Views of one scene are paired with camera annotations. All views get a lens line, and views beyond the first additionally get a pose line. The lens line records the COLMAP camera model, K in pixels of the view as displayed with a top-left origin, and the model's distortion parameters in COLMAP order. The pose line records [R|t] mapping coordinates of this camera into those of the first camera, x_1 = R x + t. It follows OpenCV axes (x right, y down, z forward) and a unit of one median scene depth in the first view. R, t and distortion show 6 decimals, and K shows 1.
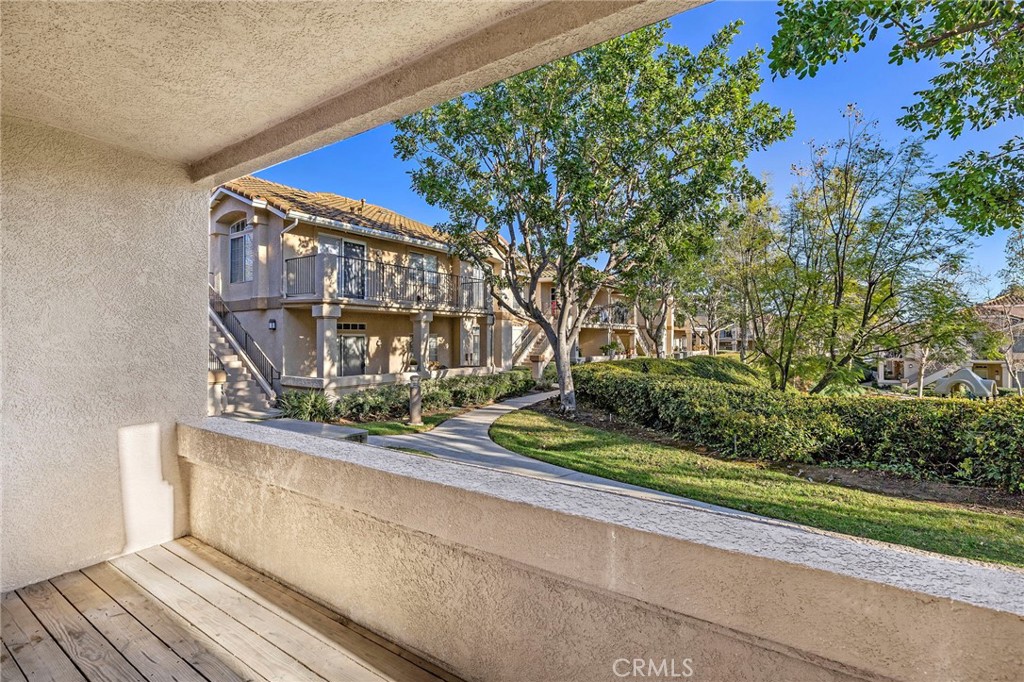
lens RADIAL K [[478.3, 0, 512.4], [0, 478.3, 333.6], [0, 0, 1]] dist [-0.002023, -0.000247]
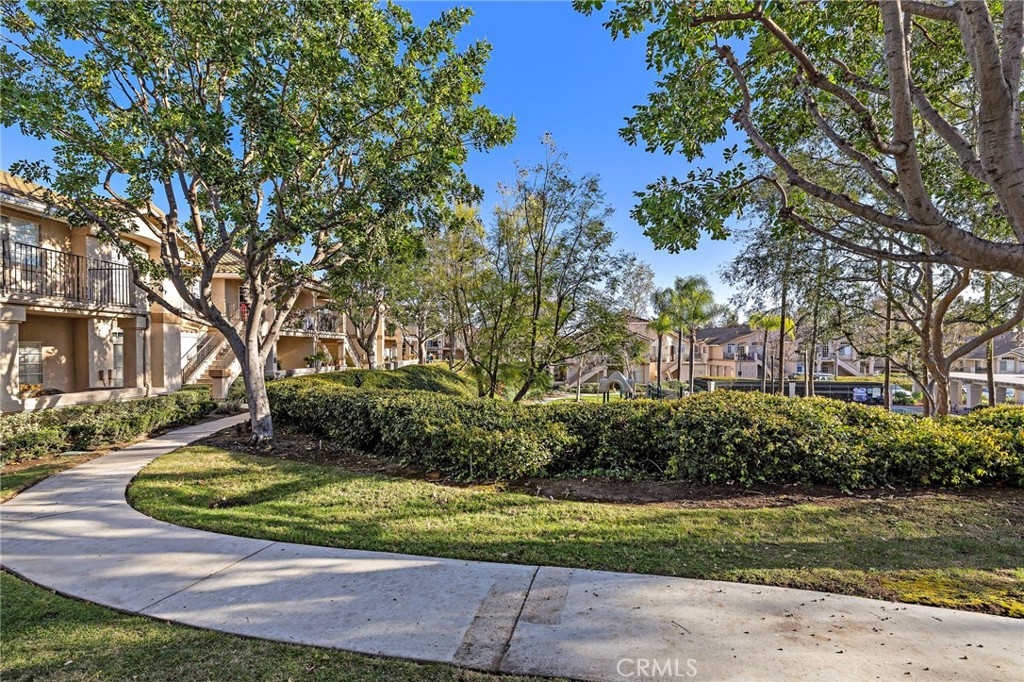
lens RADIAL K [[482.9, 0, 512.3], [0, 482.9, 356.4], [0, 0, 1]] dist [-0.004322, -0.000127]
pose [[0.830343, -0.012698, 0.557108, 0.018861], [-0.002130, 0.999661, 0.025960, 0.002996], [-0.557248, -0.022742, 0.830034, 0.123833]]
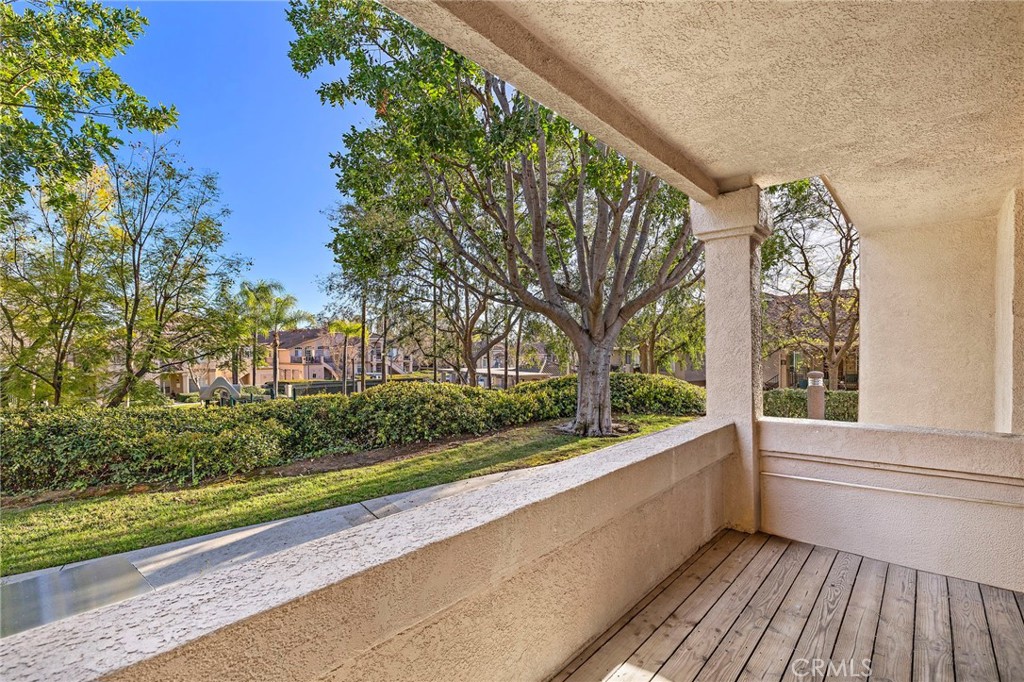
lens RADIAL K [[484.9, 0, 511.0], [0, 484.9, 349.7], [0, 0, 1]] dist [0.000724, 0.000072]
pose [[0.113578, -0.000891, 0.993529, -0.210953], [-0.004000, 0.999991, 0.001354, 0.002270], [-0.993521, -0.004128, 0.113573, 0.173892]]
